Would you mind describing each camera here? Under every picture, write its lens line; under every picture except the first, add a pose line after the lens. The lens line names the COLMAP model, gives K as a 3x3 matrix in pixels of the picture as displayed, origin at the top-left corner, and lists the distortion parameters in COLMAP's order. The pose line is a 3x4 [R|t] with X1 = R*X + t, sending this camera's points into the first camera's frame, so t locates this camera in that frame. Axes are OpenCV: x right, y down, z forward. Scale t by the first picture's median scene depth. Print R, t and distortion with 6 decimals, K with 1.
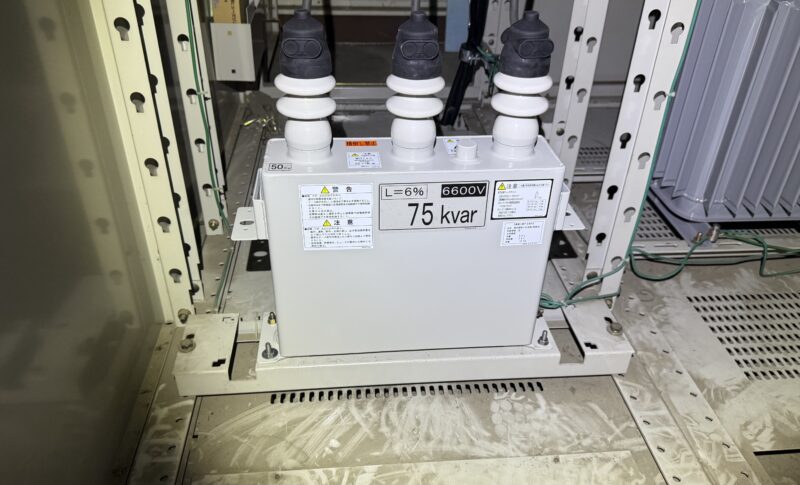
lens RADIAL K [[602.8, 0, 400.0], [0, 602.8, 242.5], [0, 0, 1]] dist [0.004370, -0.001242]
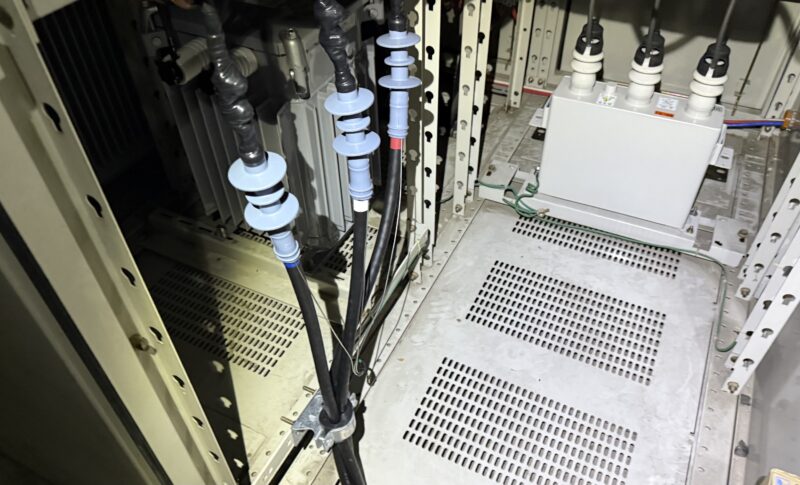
lens RADIAL K [[602.8, 0, 400.0], [0, 602.8, 242.5], [0, 0, 1]] dist [0.004370, -0.001242]
pose [[0.897430, 0.272034, -0.347299, 0.136786], [-0.292898, 0.956111, -0.007950, 0.516752], [0.329894, 0.108858, 0.937721, -0.962728]]
